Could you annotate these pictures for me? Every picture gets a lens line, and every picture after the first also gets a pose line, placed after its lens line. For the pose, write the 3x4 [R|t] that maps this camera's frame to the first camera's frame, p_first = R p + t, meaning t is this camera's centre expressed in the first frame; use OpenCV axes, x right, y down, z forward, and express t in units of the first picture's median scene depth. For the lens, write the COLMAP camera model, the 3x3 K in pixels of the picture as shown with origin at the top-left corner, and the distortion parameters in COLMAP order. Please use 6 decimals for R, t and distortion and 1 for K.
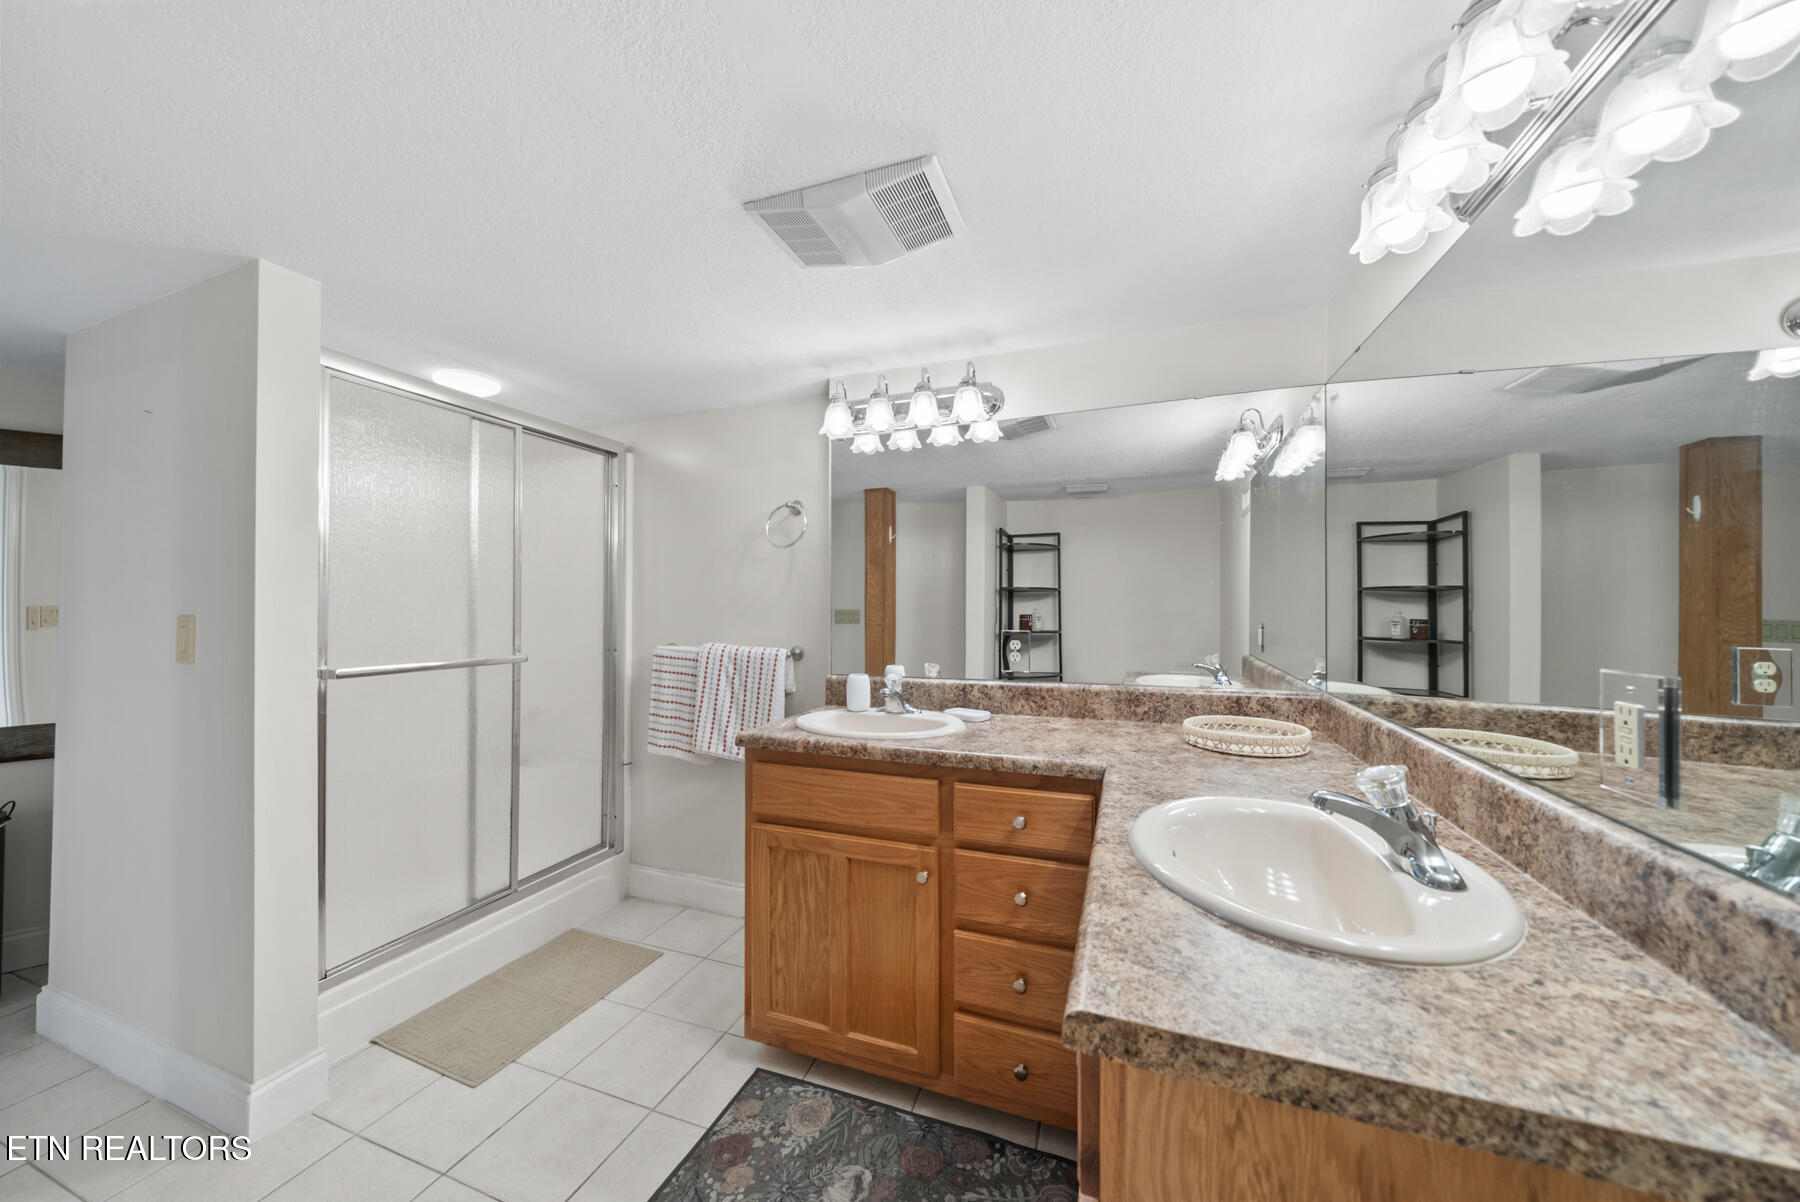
lens RADIAL K [[617.5, 0, 900.0], [0, 617.5, 601.0], [0, 0, 1]] dist [-0.008768, -0.000056]
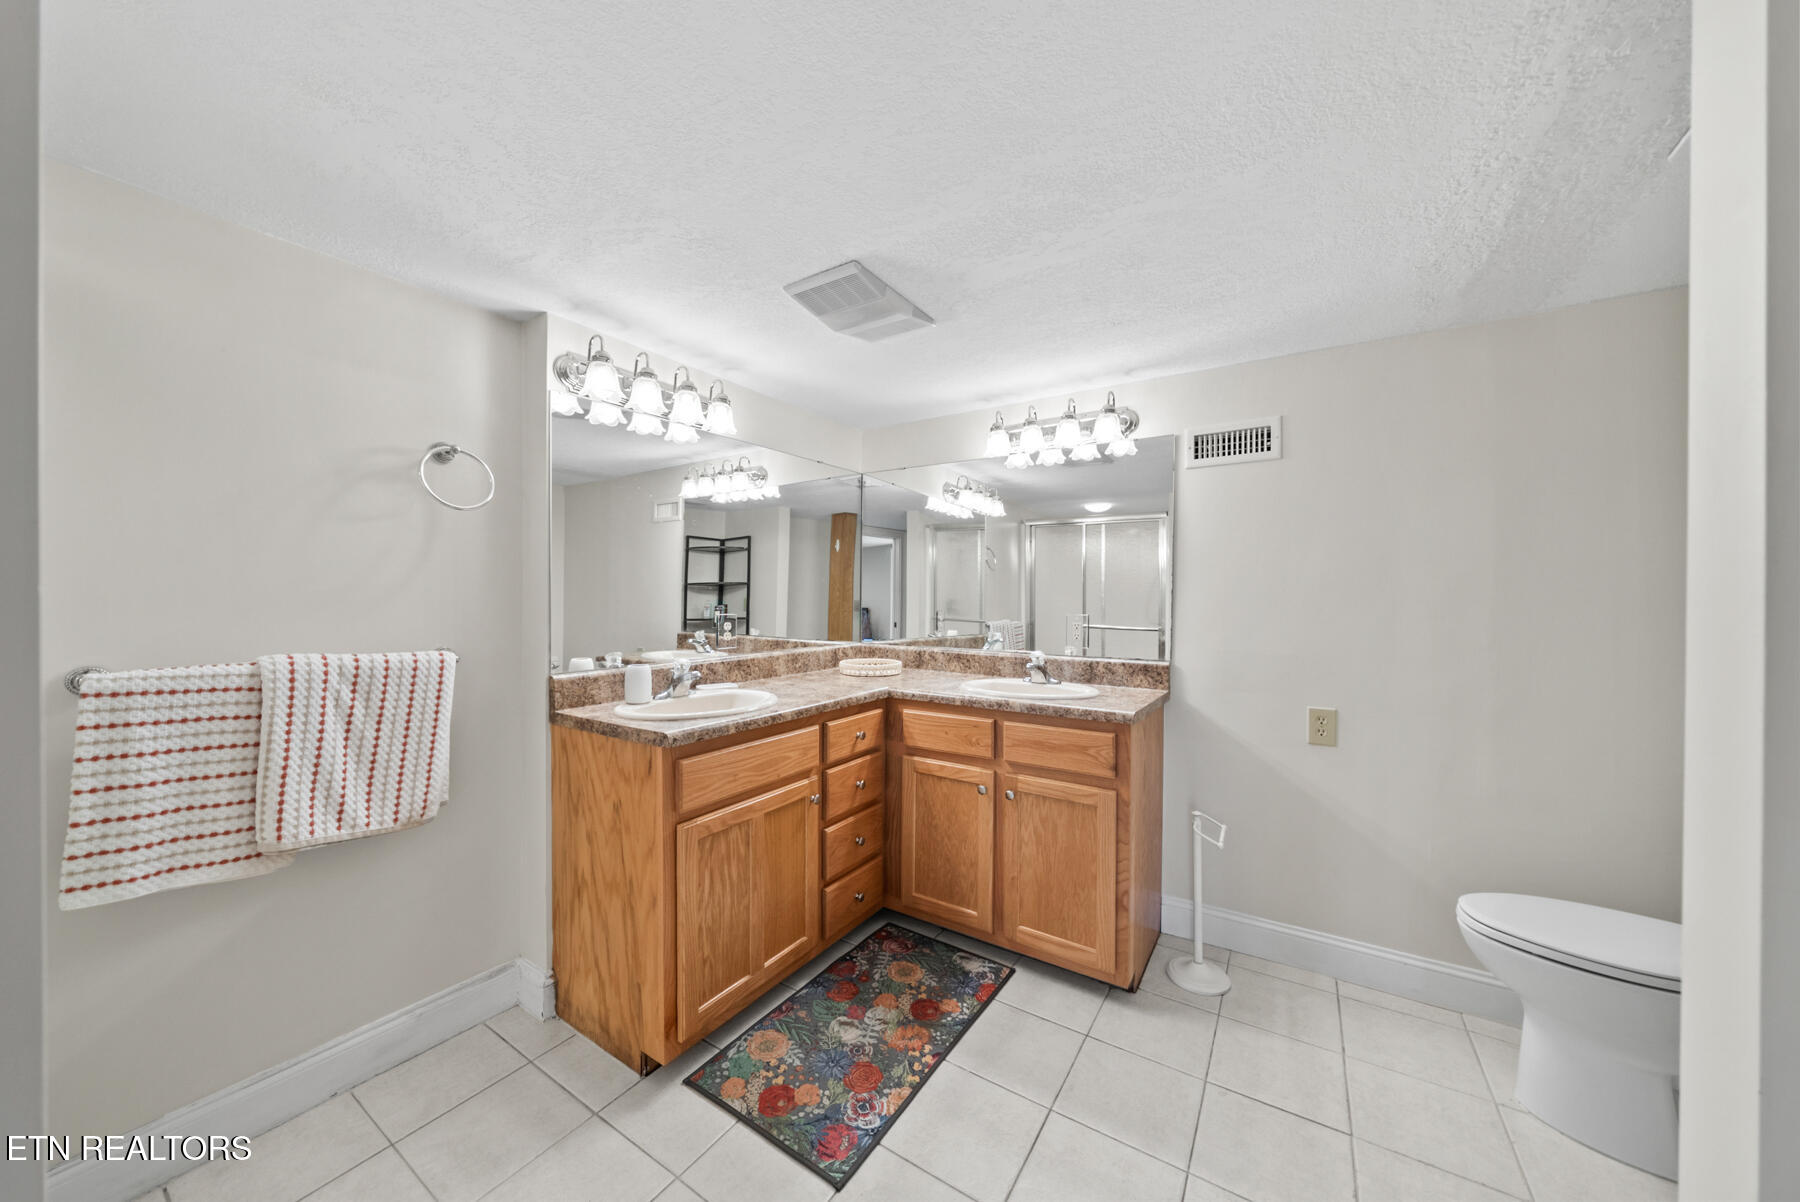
lens RADIAL K [[625.3, 0, 892.8], [0, 625.3, 604.7], [0, 0, 1]] dist [-0.001077, -0.000137]
pose [[0.222368, -0.008121, 0.974929, -1.118054], [-0.017410, 0.999773, 0.012299, 0.008786], [-0.974807, -0.019709, 0.222176, 0.496772]]
